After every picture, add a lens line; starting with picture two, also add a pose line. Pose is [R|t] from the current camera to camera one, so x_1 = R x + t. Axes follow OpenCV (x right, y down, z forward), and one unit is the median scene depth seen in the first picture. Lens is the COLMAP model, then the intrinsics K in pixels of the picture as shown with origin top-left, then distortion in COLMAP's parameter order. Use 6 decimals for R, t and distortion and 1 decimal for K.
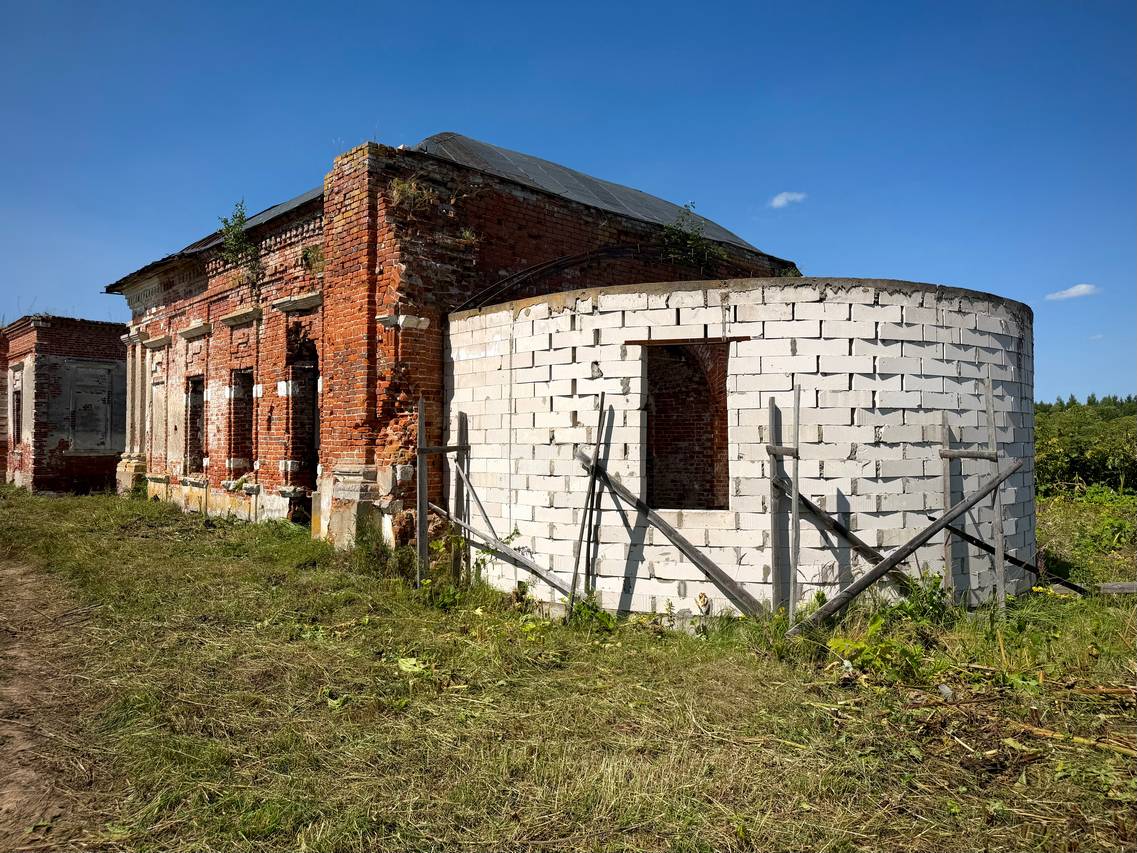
lens RADIAL K [[793.6, 0, 568.5], [0, 793.6, 426.5], [0, 0, 1]] dist [0.073627, -0.159579]
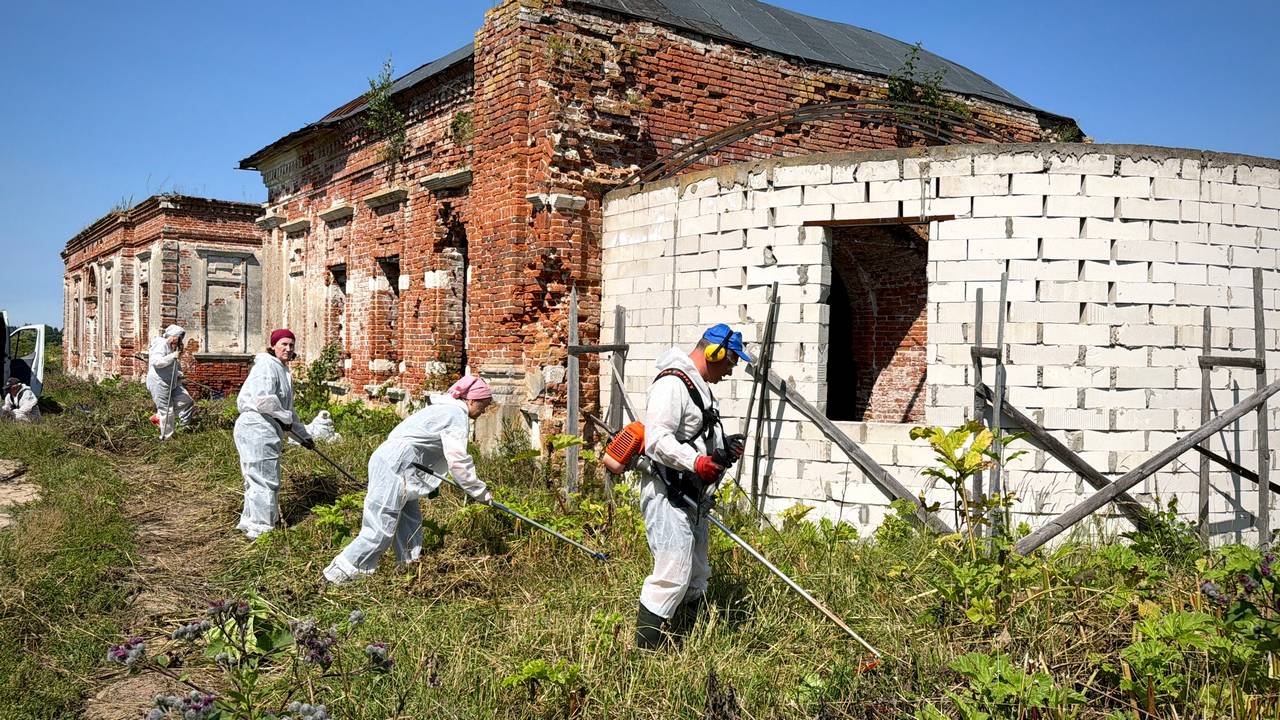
lens RADIAL K [[1051.7, 0, 615.6], [0, 1051.7, 368.3], [0, 0, 1]] dist [0.125702, -0.289866]
pose [[0.982821, 0.020958, -0.183367, 0.072381], [-0.015843, 0.999445, 0.029314, 0.016340], [0.183879, -0.025905, 0.982607, -0.129173]]
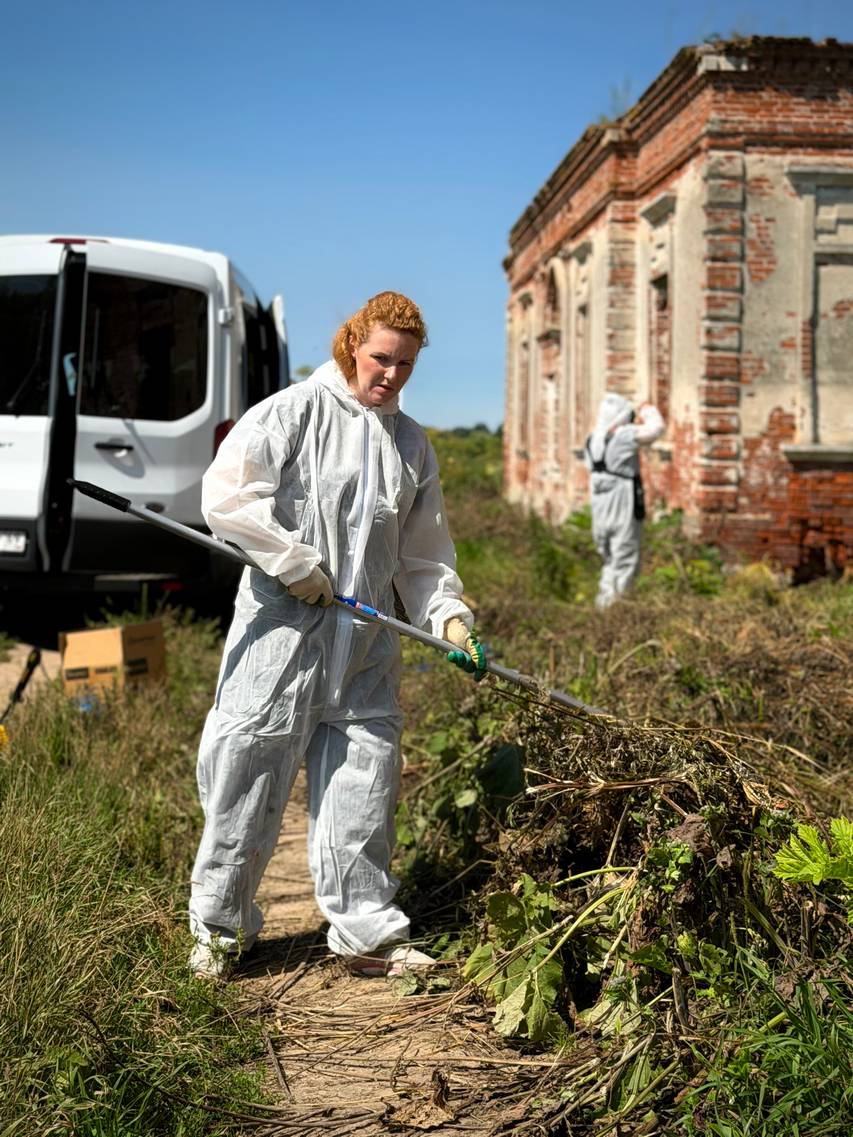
lens RADIAL K [[1723.5, 0, 426.5], [0, 1723.5, 568.5], [0, 0, 1]] dist [-0.011234, -0.035828]
pose [[0.748255, 0.051124, -0.661439, -0.668658], [0.003865, 0.996673, 0.081407, 0.056977], [0.663400, -0.063470, 0.745568, 0.916663]]
